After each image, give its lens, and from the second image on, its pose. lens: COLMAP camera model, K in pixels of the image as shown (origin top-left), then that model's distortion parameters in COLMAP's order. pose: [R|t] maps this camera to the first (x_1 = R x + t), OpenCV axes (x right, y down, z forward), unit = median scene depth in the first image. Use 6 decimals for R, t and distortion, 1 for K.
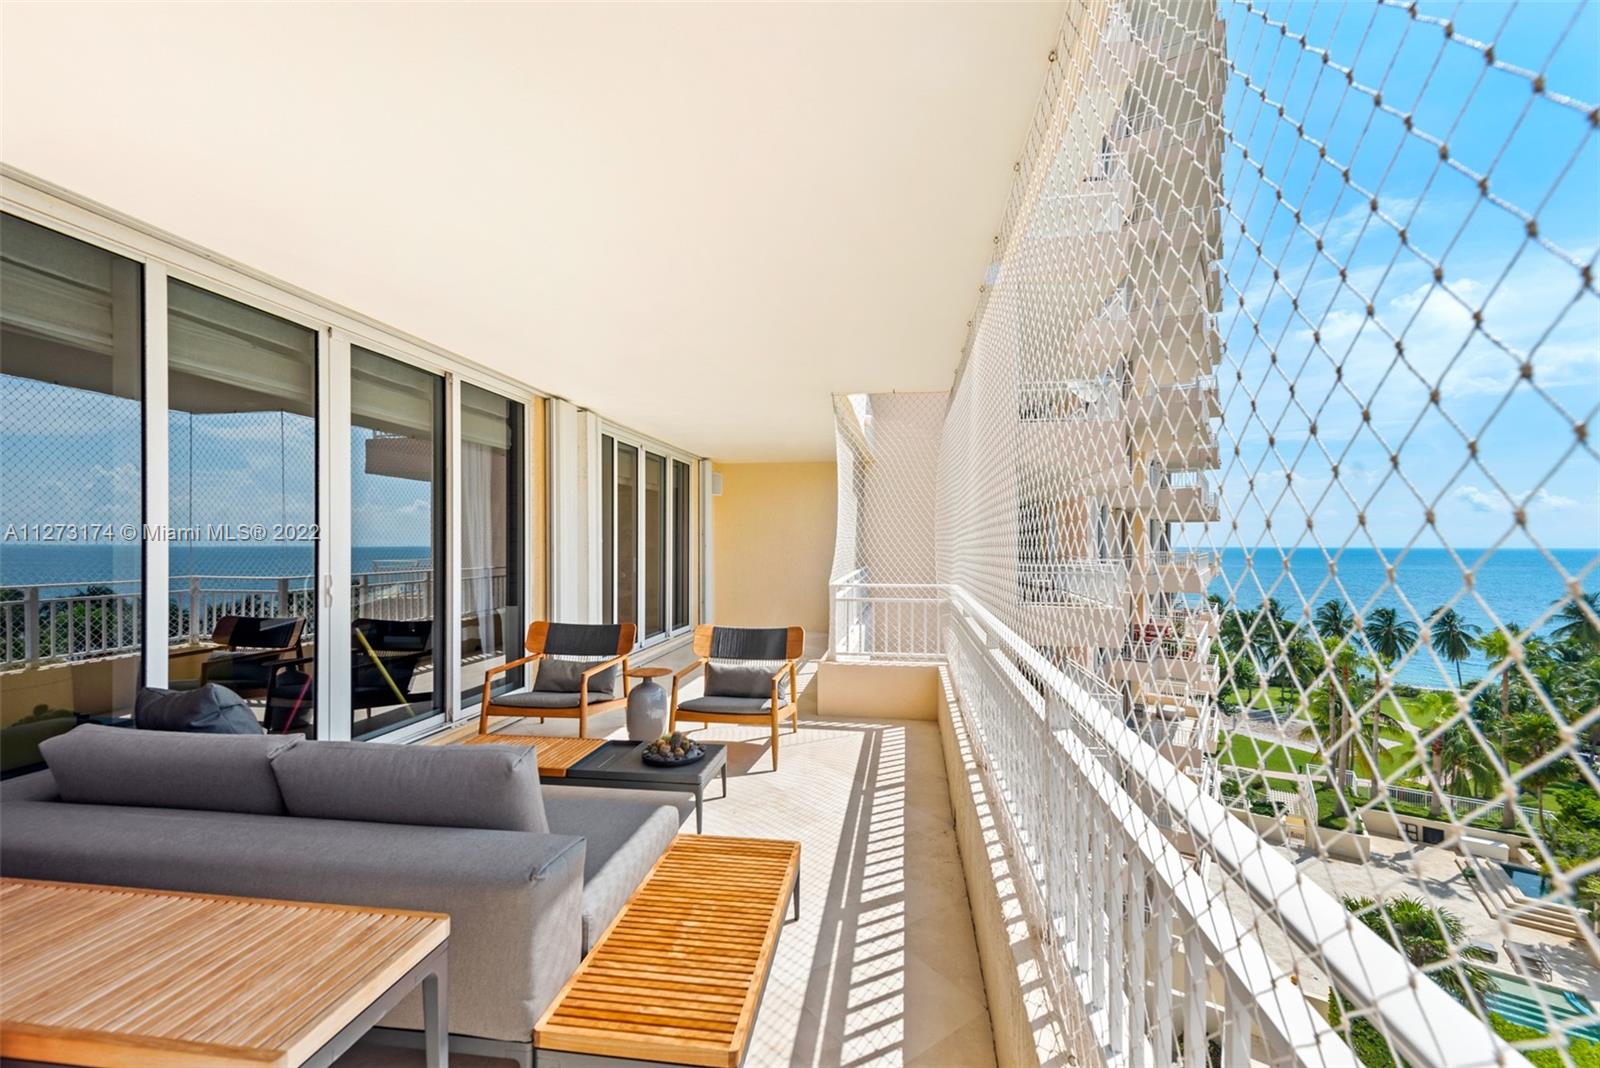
lens RADIAL K [[648.3, 0, 808.0], [0, 648.3, 548.1], [0, 0, 1]] dist [0.029151, -0.008274]
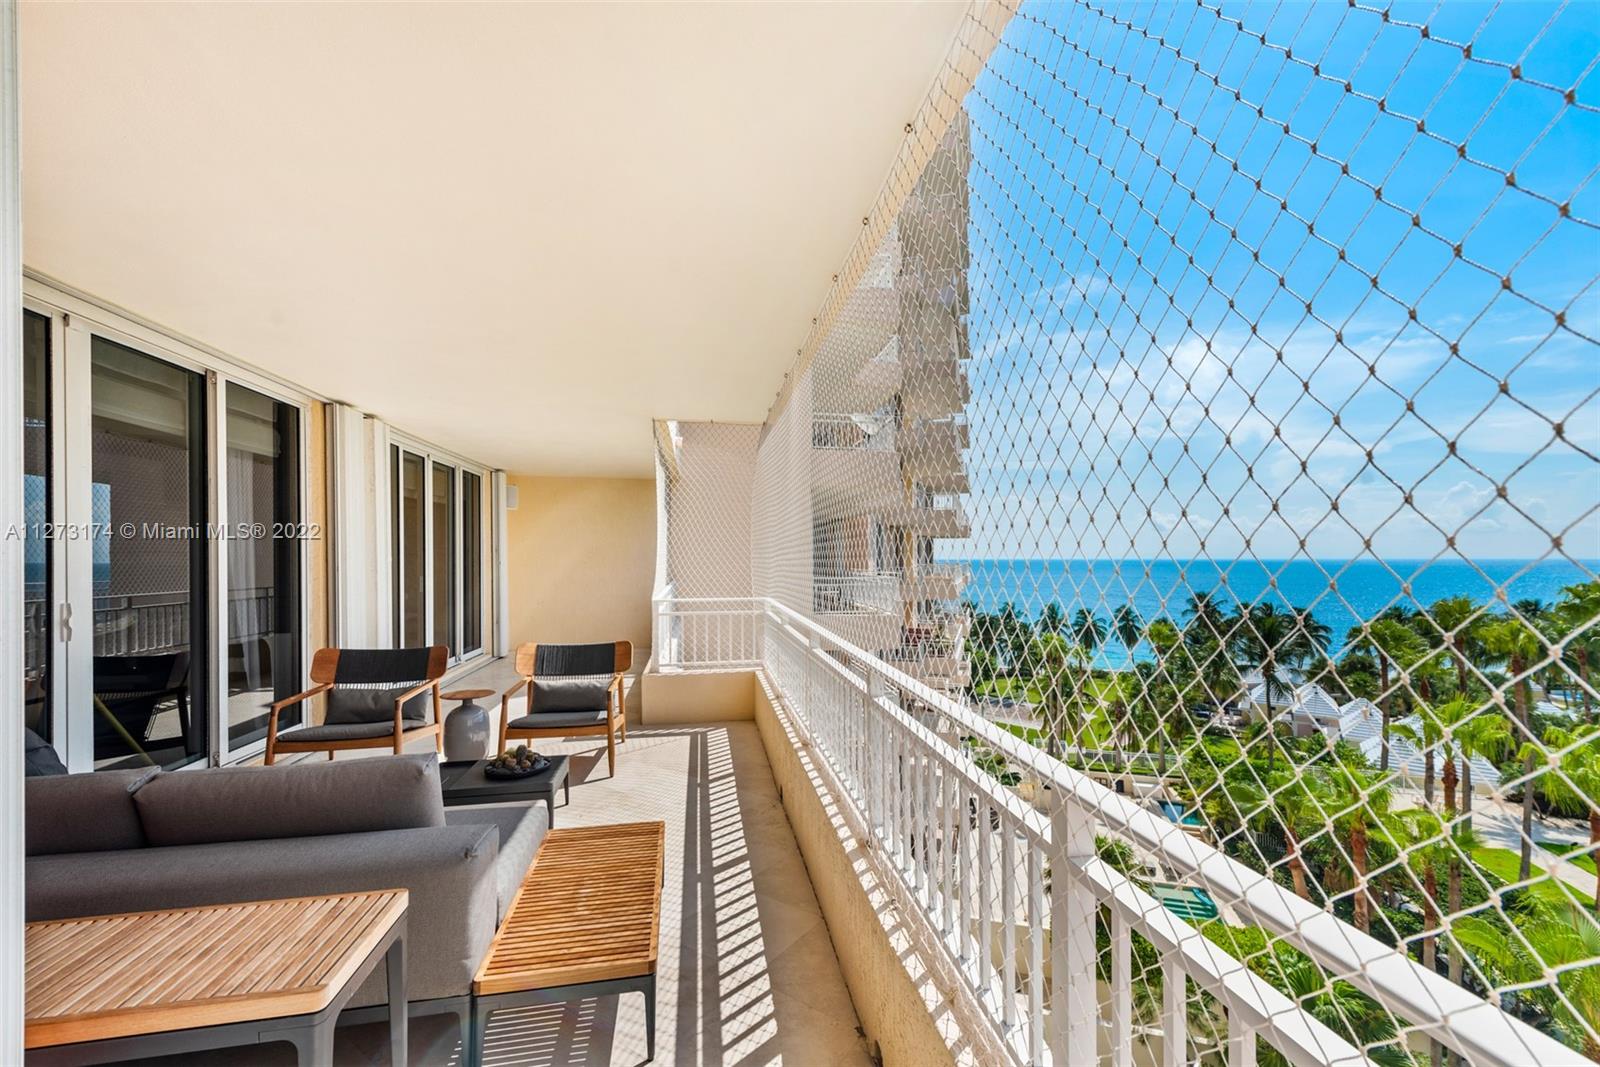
lens RADIAL K [[648.3, 0, 808.0], [0, 648.3, 547.6], [0, 0, 1]] dist [0.029151, -0.008274]
pose [[0.950459, 0.000805, 0.310849, -0.063087], [0.005990, 0.999764, -0.020905, -0.006448], [-0.310793, 0.021731, 0.950229, -0.097768]]
